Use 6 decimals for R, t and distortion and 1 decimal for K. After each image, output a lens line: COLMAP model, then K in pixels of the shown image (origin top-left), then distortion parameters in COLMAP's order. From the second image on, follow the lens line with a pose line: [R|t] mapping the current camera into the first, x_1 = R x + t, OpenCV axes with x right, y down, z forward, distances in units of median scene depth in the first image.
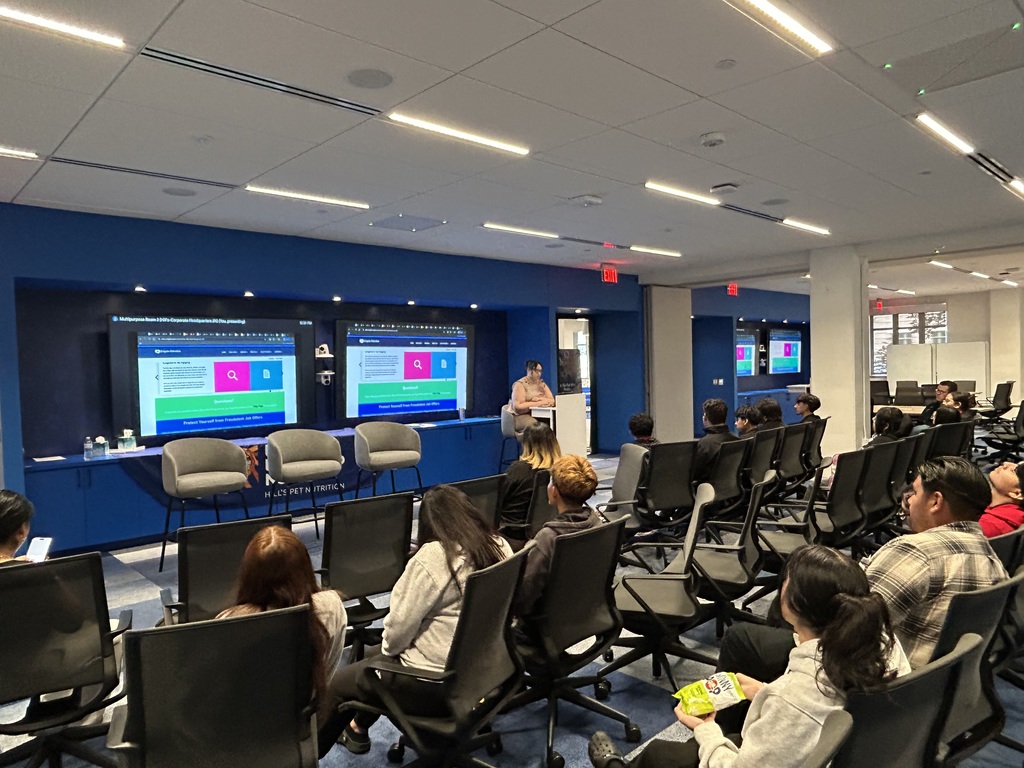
lens RADIAL K [[689.9, 0, 512.3], [0, 689.9, 383.5], [0, 0, 1]] dist [0.001109, 0.000448]
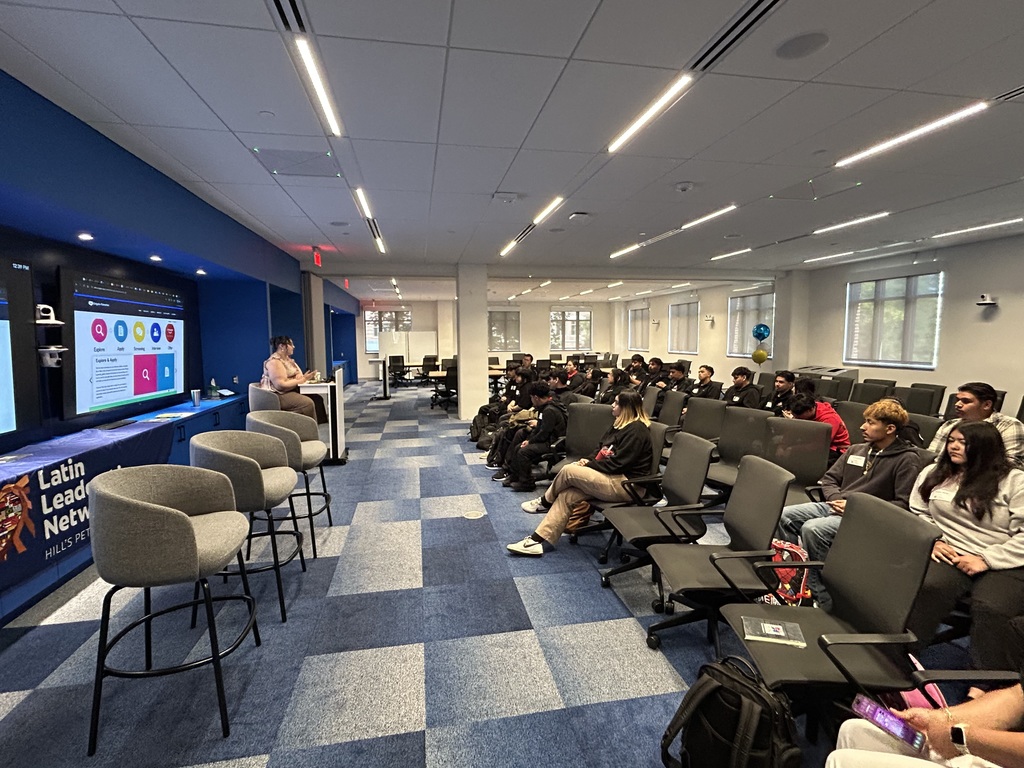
lens RADIAL K [[502.0, 0, 510.8], [0, 502.0, 383.2], [0, 0, 1]] dist [-0.001194, 0.000124]
pose [[0.542905, -0.058290, 0.837769, -0.427764], [0.022130, 0.998235, 0.055114, 0.000043], [-0.839502, -0.011382, 0.543237, 0.379577]]
